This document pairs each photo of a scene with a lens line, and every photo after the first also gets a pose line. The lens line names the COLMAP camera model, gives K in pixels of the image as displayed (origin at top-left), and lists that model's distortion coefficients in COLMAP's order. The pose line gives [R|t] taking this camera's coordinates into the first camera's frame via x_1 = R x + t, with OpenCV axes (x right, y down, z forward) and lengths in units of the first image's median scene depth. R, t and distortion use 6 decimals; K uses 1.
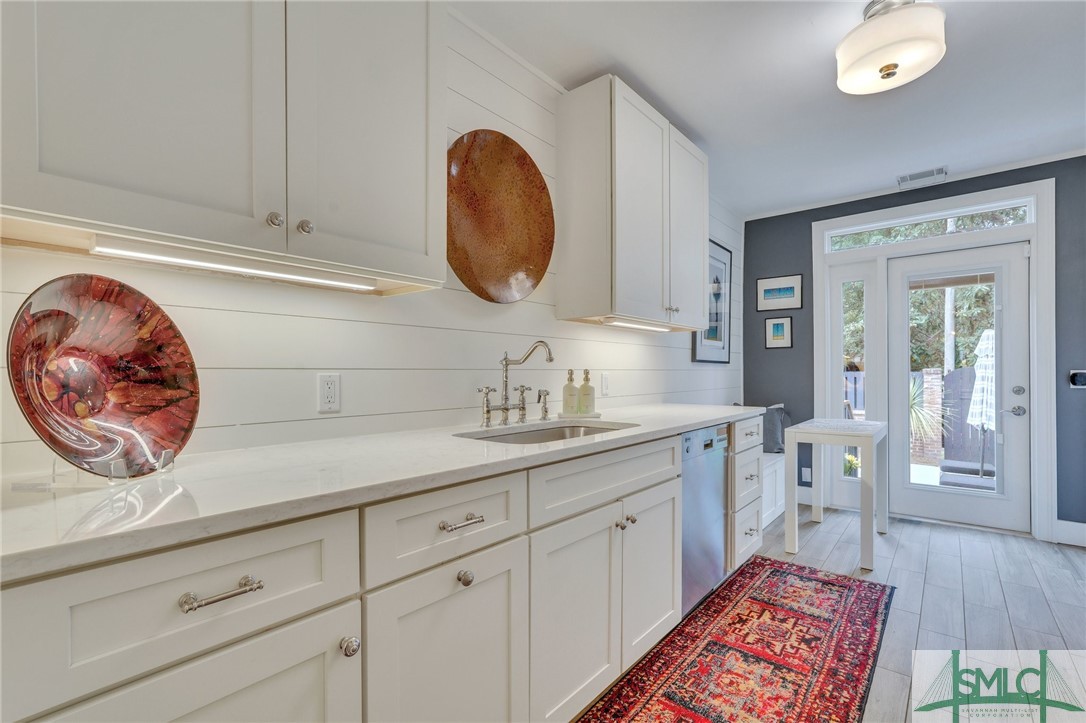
lens RADIAL K [[489.4, 0, 543.9], [0, 489.4, 375.3], [0, 0, 1]] dist [-0.002313, 0.004231]
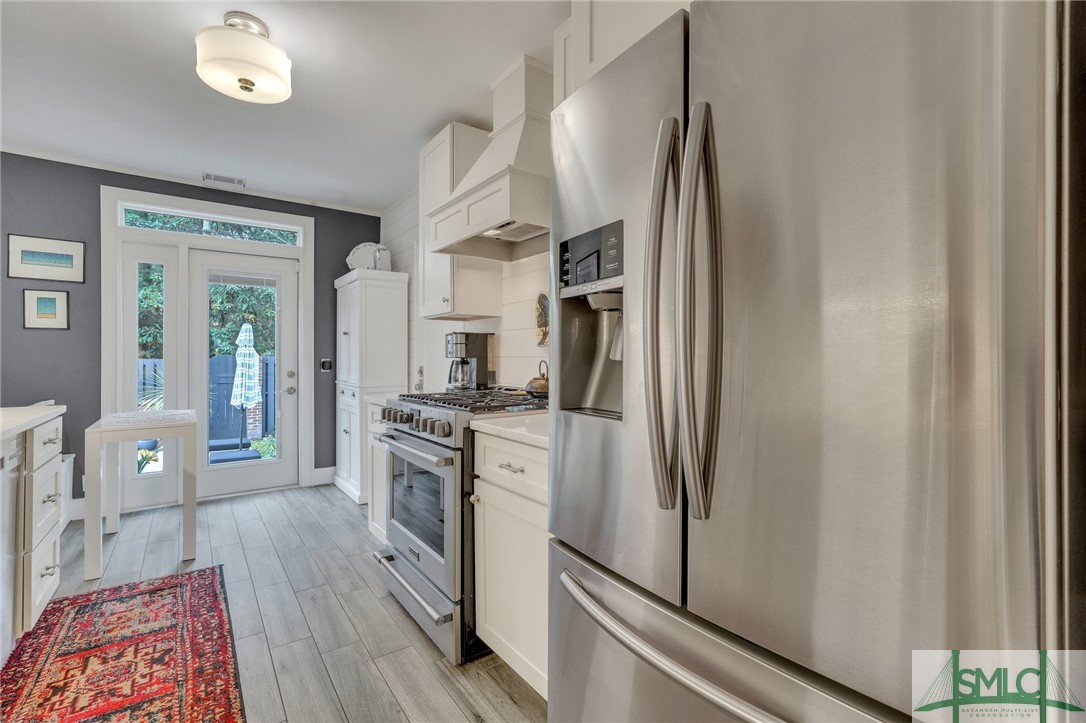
lens RADIAL K [[484.4, 0, 538.5], [0, 484.4, 355.5], [0, 0, 1]] dist [-0.003250, 0.005963]
pose [[0.251184, 0.009007, 0.967897, -0.142443], [0.004352, 0.999936, -0.010435, -0.003845], [-0.967929, 0.006834, 0.251129, 0.086875]]
